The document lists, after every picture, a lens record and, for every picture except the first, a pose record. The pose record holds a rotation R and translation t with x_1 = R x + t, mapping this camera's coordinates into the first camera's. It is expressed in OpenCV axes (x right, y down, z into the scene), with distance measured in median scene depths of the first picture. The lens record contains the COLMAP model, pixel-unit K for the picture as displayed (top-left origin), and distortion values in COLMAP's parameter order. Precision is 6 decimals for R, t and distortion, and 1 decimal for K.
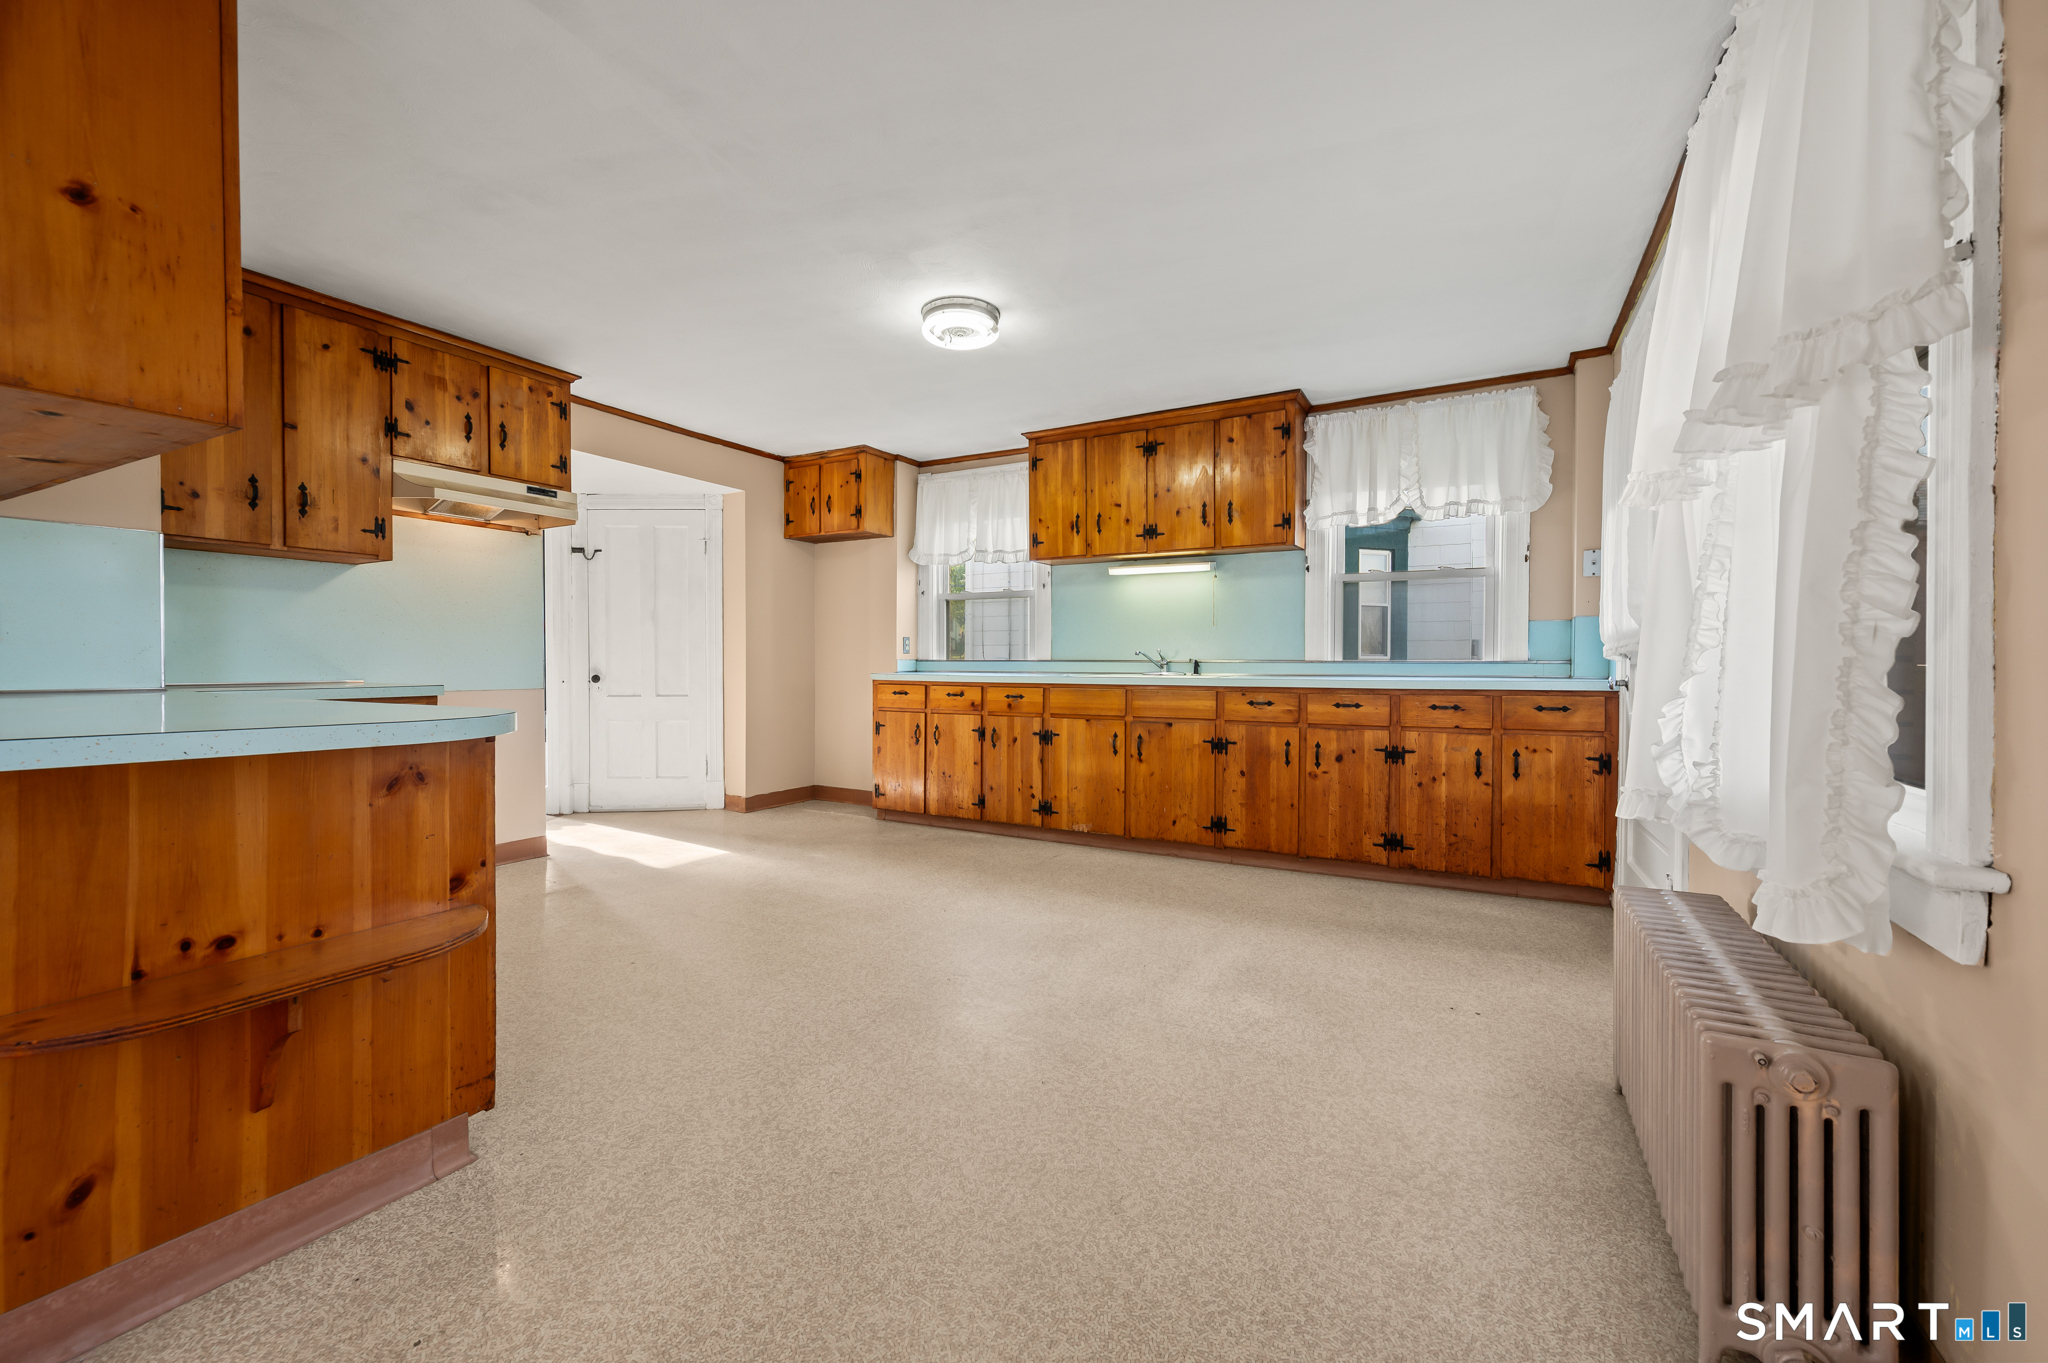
lens RADIAL K [[843.7, 0, 1001.5], [0, 843.7, 670.7], [0, 0, 1]] dist [0.002770, 0.000905]
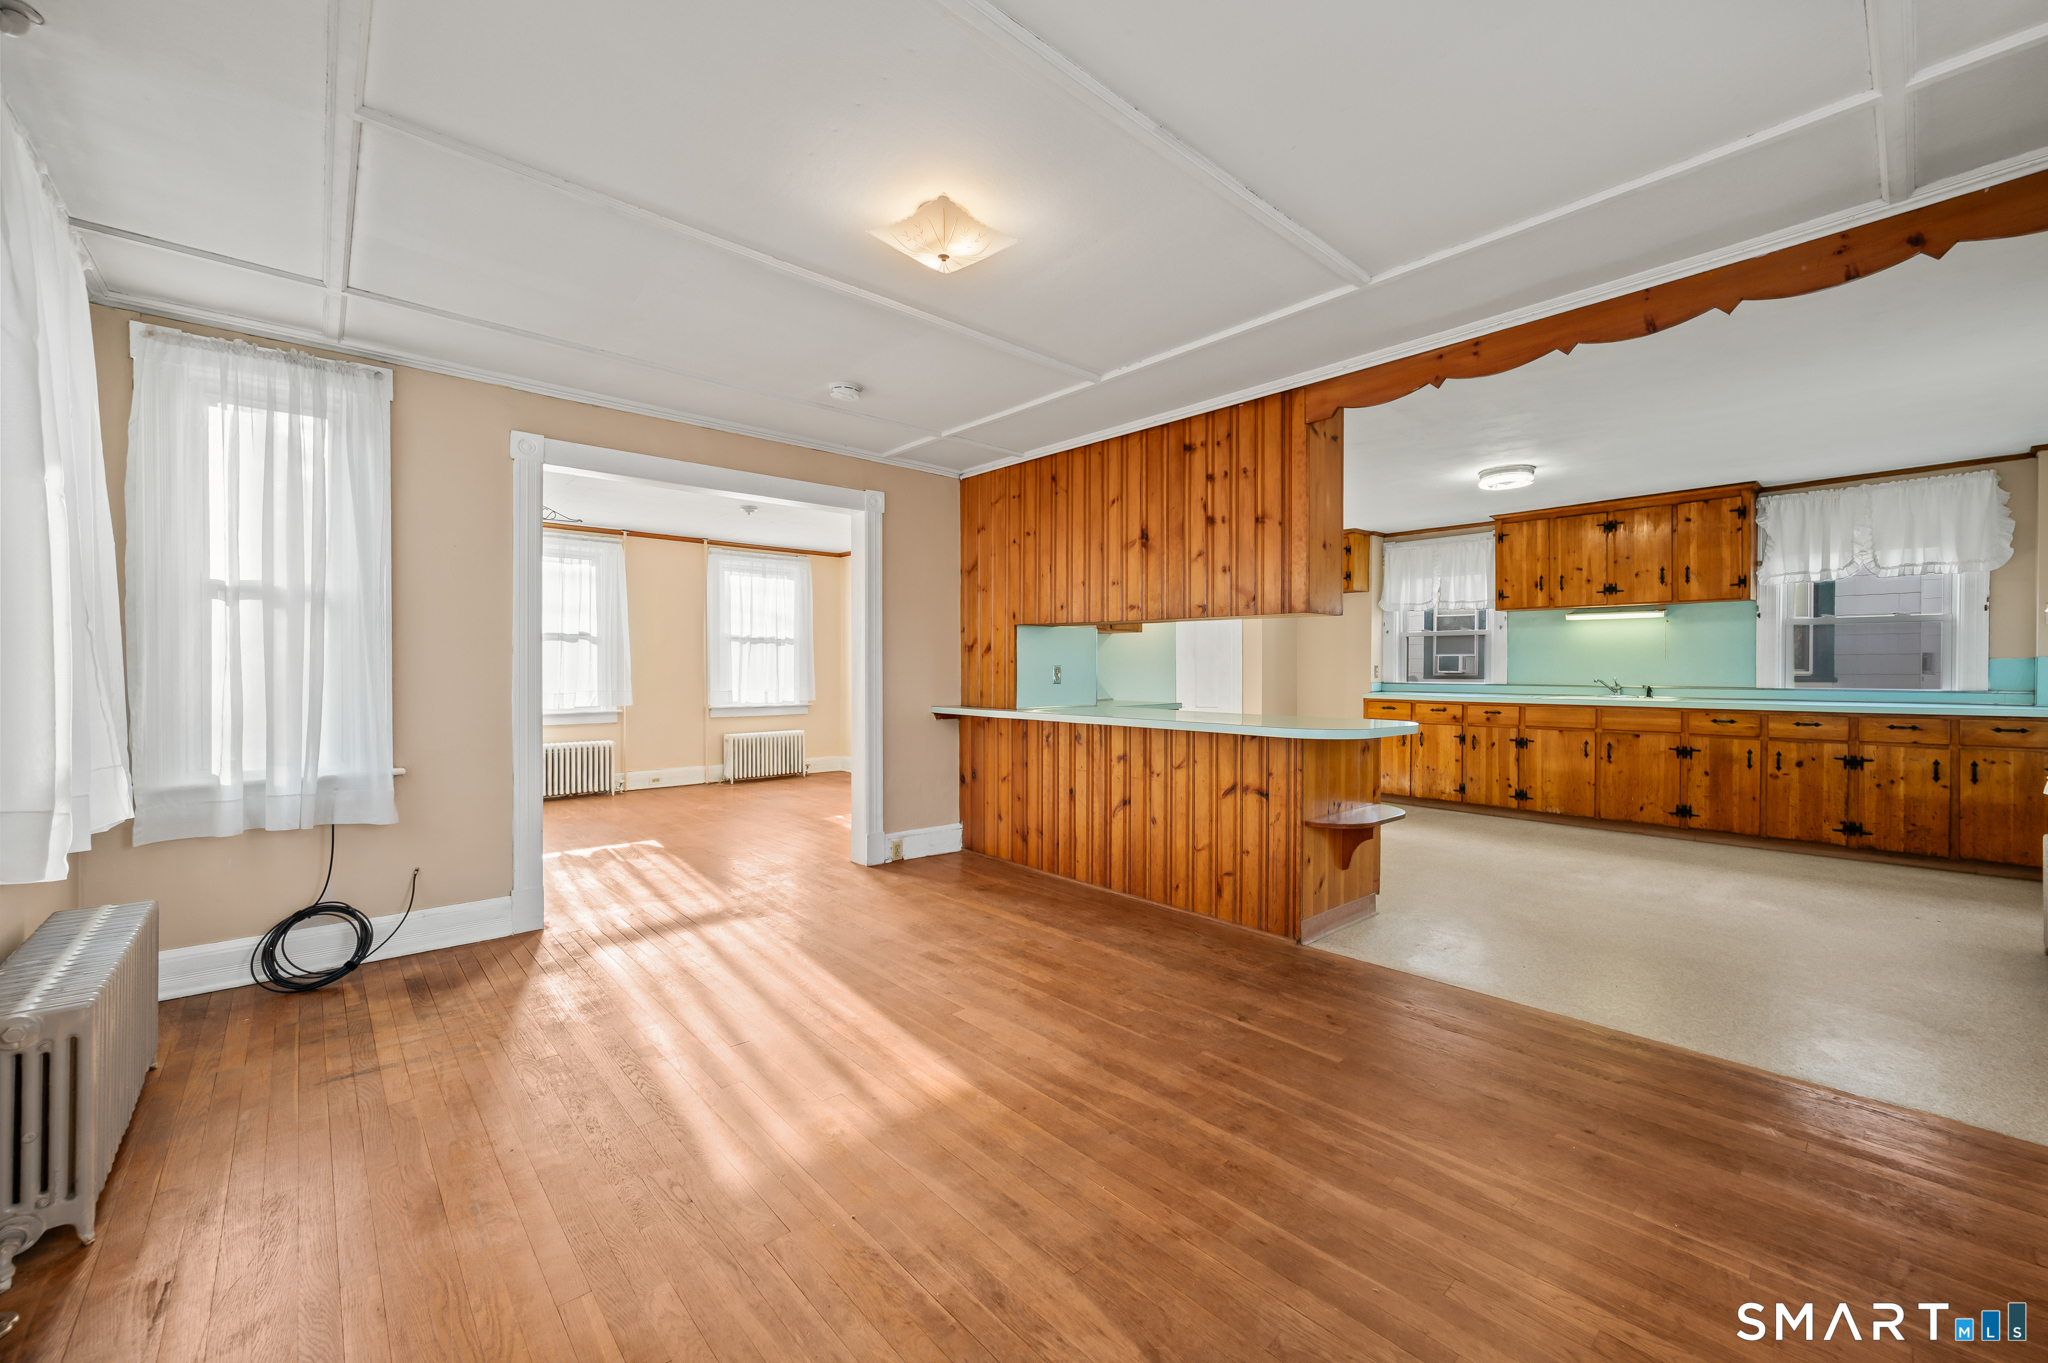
lens RADIAL K [[843.7, 0, 1001.5], [0, 843.7, 670.7], [0, 0, 1]] dist [0.002770, 0.000905]
pose [[0.950146, 0.000107, -0.311806, -0.340036], [-0.002477, 0.999971, -0.007204, -0.027394], [0.311797, 0.007617, 0.950118, -0.592796]]
